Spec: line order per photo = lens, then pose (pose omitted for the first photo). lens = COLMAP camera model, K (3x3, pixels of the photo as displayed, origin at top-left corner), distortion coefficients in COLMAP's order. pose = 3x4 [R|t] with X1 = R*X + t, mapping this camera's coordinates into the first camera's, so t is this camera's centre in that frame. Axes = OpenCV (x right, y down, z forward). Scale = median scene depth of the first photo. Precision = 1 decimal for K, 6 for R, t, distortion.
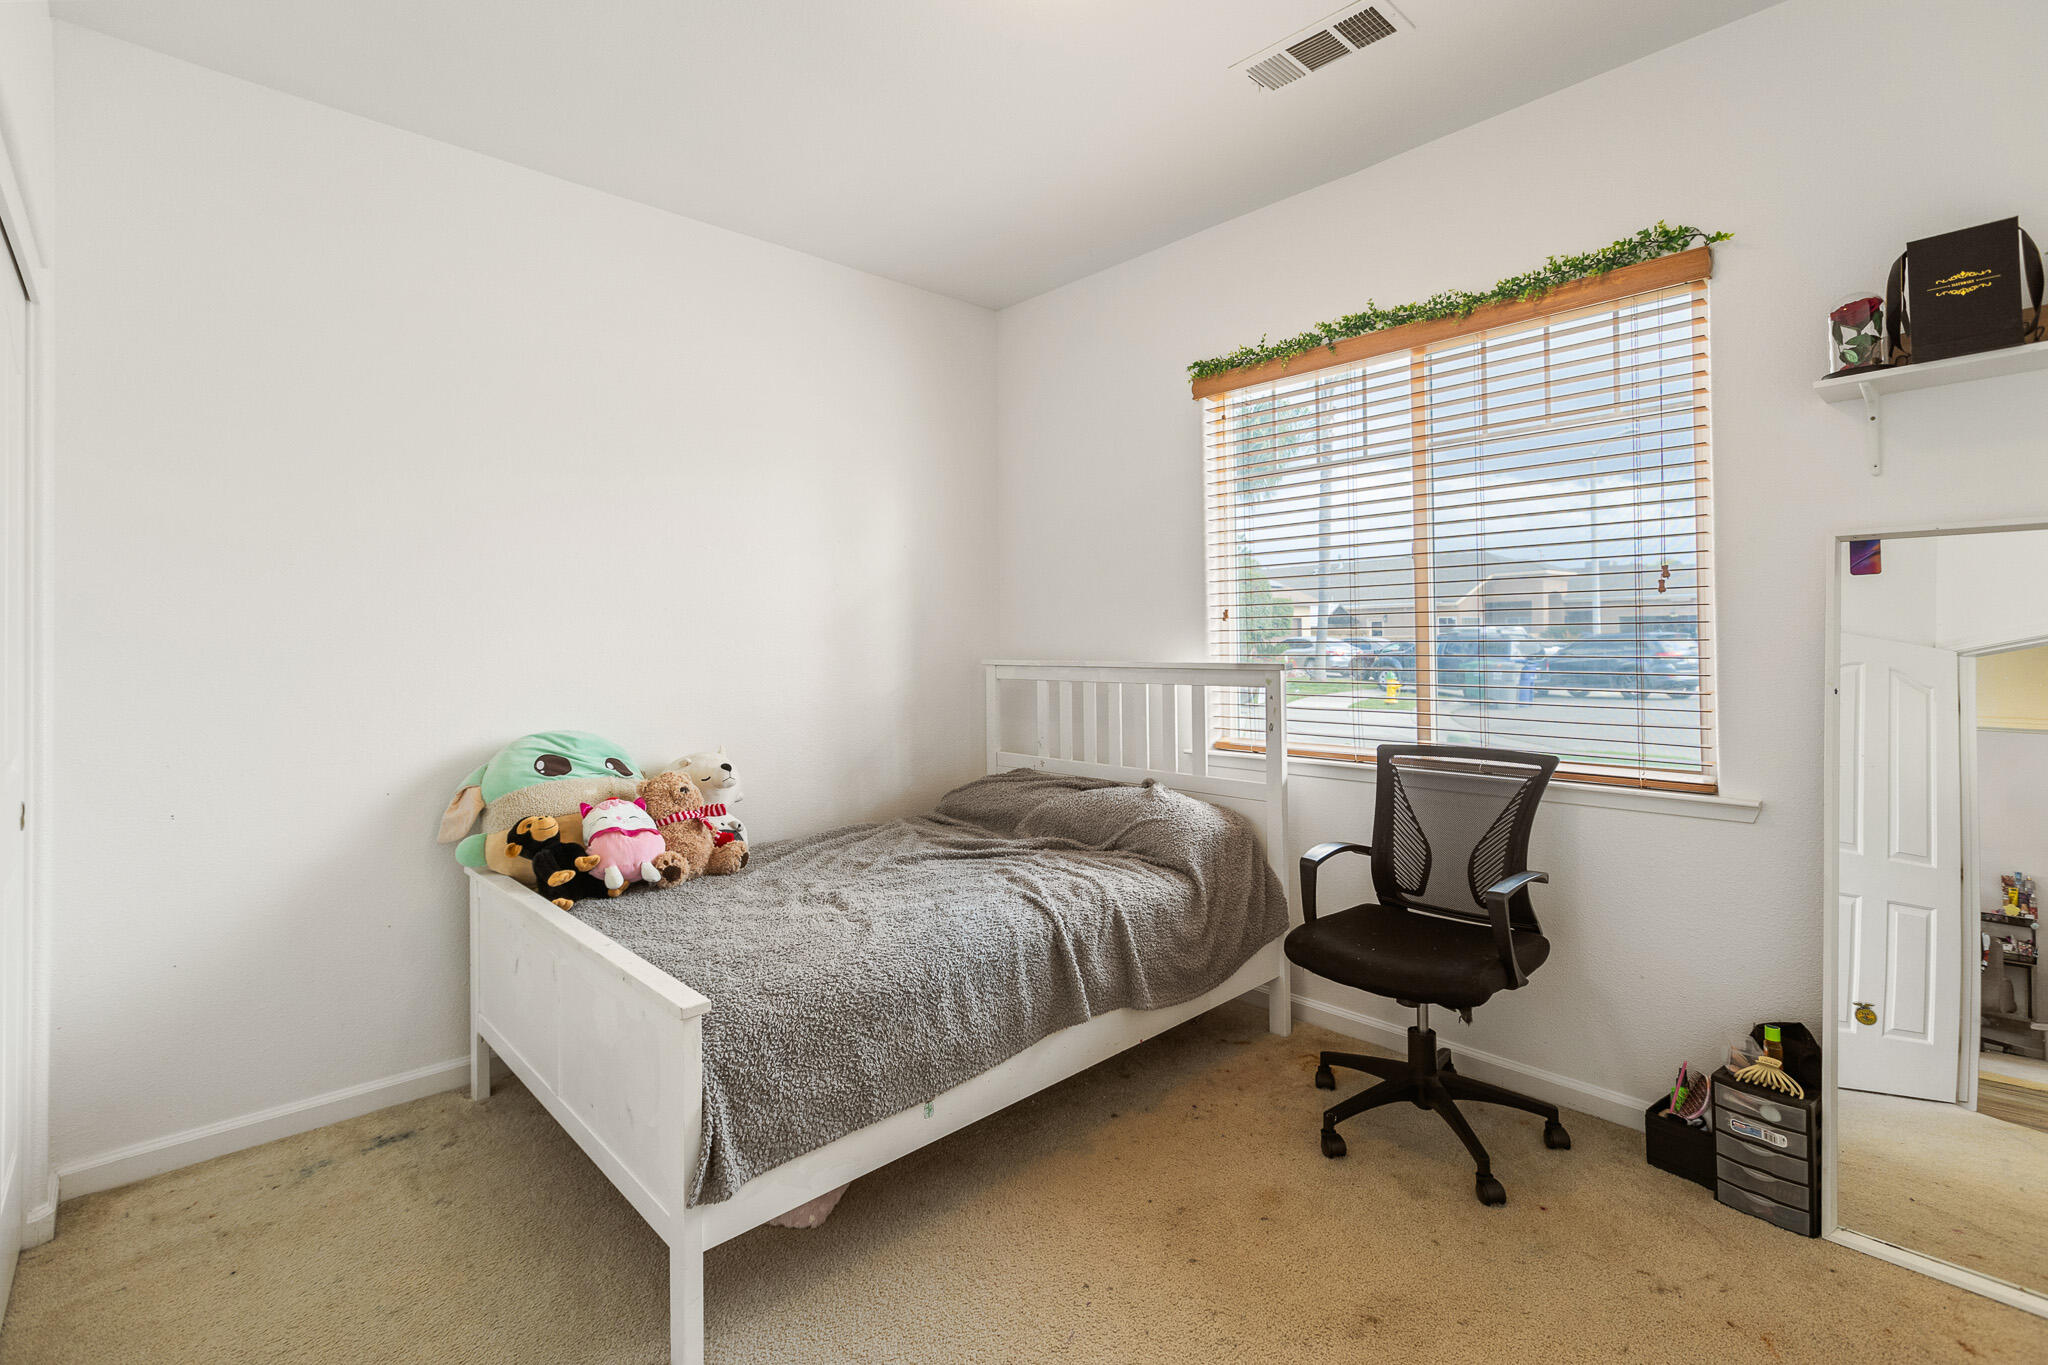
lens RADIAL K [[935.5, 0, 1017.6], [0, 935.5, 670.3], [0, 0, 1]] dist [-0.000402, -0.001227]
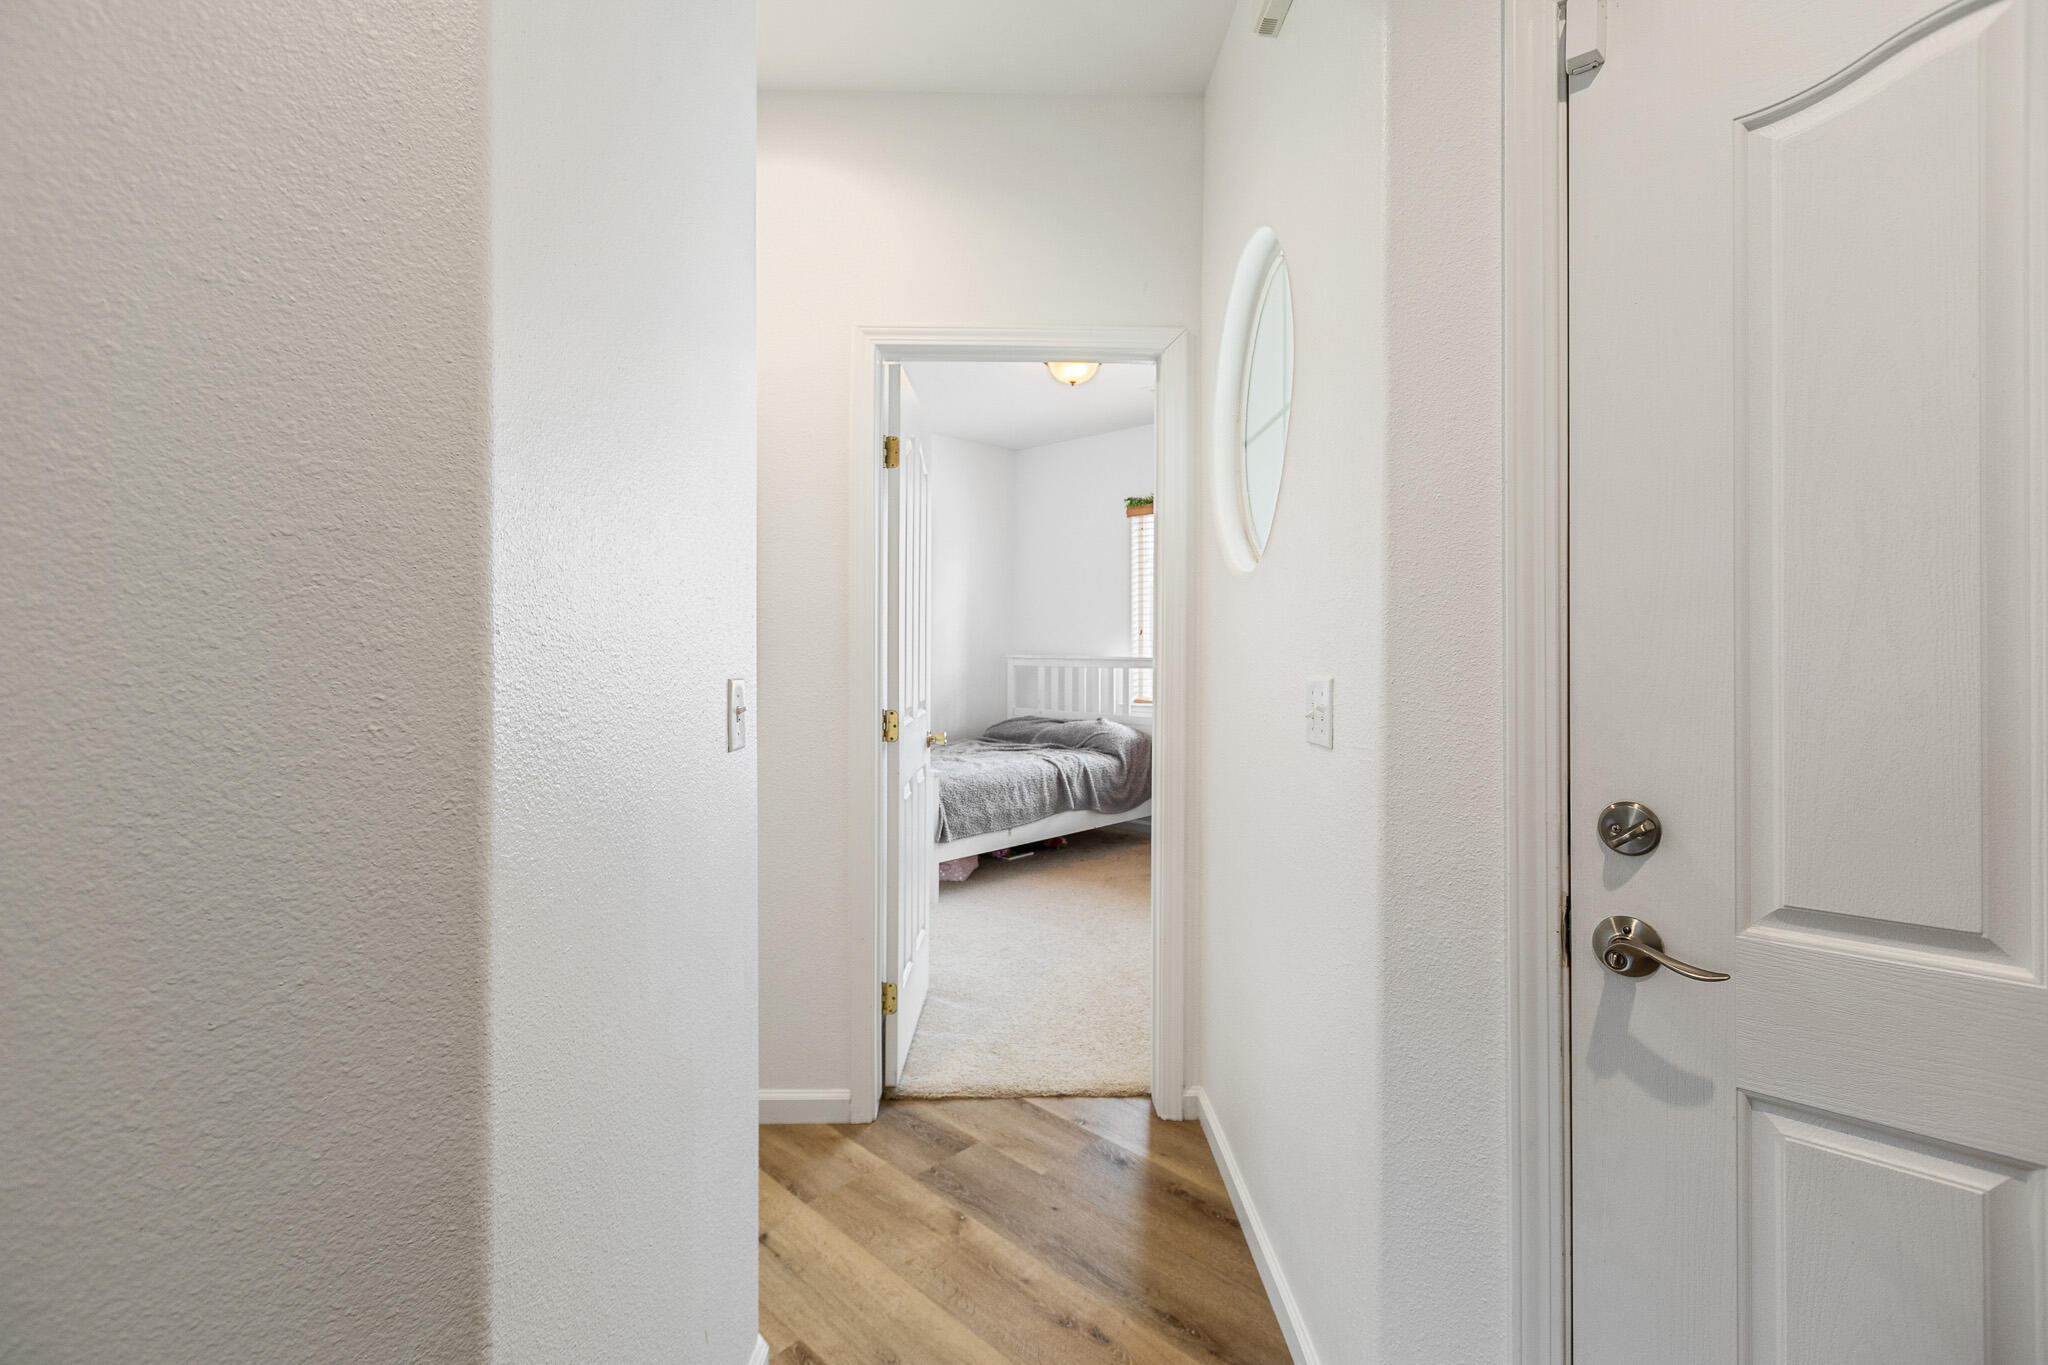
lens RADIAL K [[935.5, 0, 1024.2], [0, 935.5, 684.5], [0, 0, 1]] dist [-0.000402, -0.001227]
pose [[0.997882, 0.017650, 0.062602, -0.148551], [-0.018273, 0.999789, 0.009393, 0.037378], [-0.062423, -0.010517, 0.997994, -0.987806]]
